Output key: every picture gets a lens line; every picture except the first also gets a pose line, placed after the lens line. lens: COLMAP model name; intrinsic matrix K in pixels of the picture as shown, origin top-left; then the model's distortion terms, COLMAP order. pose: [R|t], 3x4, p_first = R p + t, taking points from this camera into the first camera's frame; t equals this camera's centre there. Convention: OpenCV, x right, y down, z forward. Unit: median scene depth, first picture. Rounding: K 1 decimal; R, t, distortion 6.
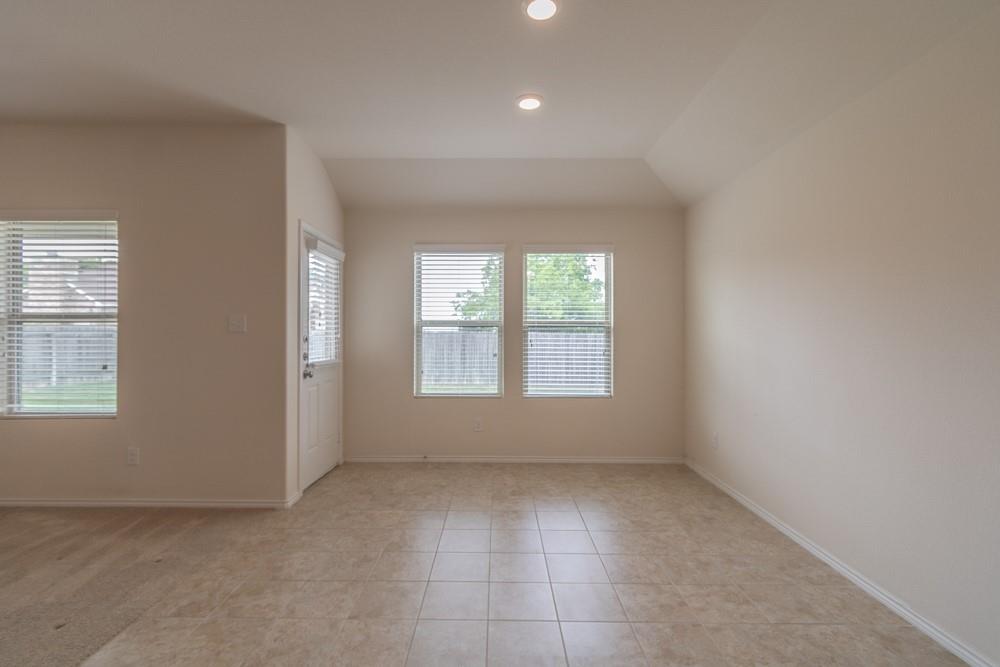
lens RADIAL K [[452.6, 0, 496.9], [0, 452.6, 336.1], [0, 0, 1]] dist [0.003273, 0.000115]
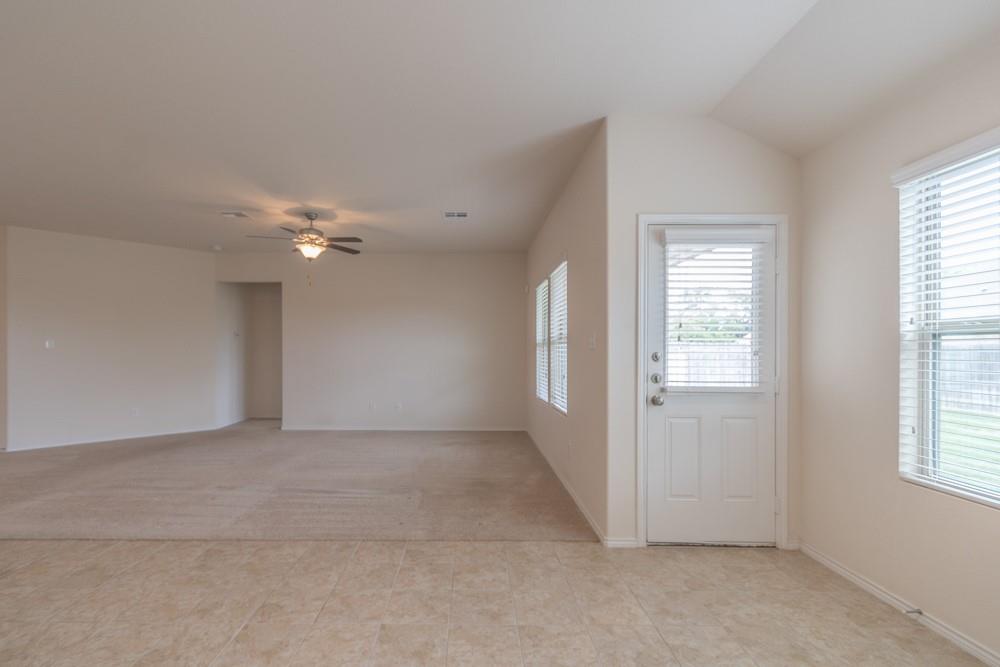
lens RADIAL K [[485.4, 0, 497.4], [0, 485.4, 348.5], [0, 0, 1]] dist [0.003369, -0.001196]
pose [[0.002662, -0.006976, -0.999972, 0.500376], [-0.006655, 0.999953, -0.006994, -0.000003], [0.999974, 0.006674, 0.002615, 0.801079]]
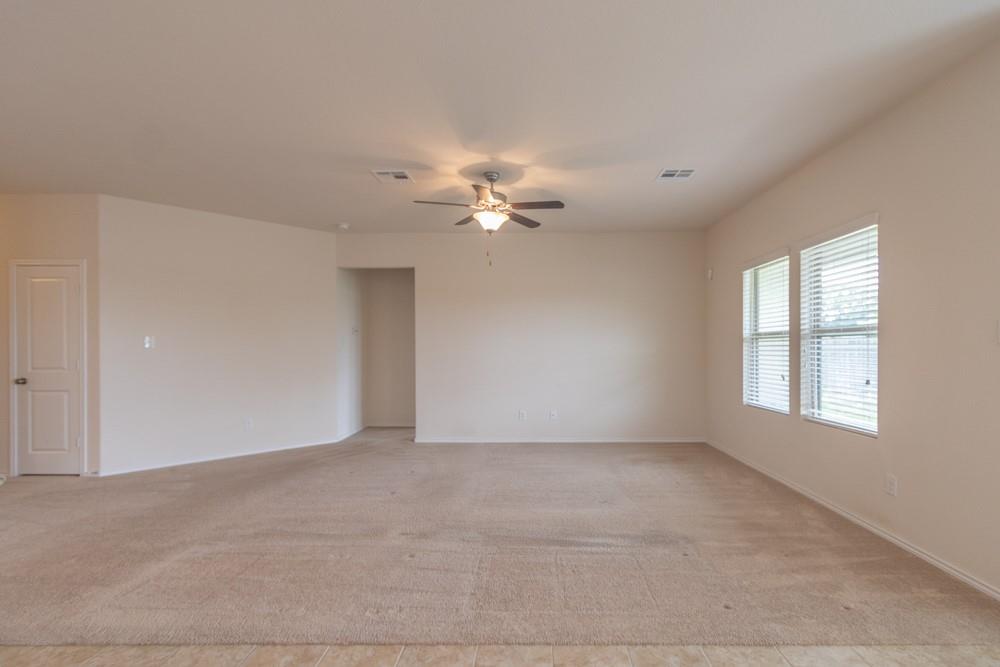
lens RADIAL K [[477.1, 0, 540.1], [0, 477.1, 345.8], [0, 0, 1]] dist [0.003028, 0.000143]
pose [[0.000601, -0.007359, -0.999973, 0.130449], [-0.002020, 0.999971, -0.007360, 0.001951], [0.999998, 0.002024, 0.000586, 0.316015]]
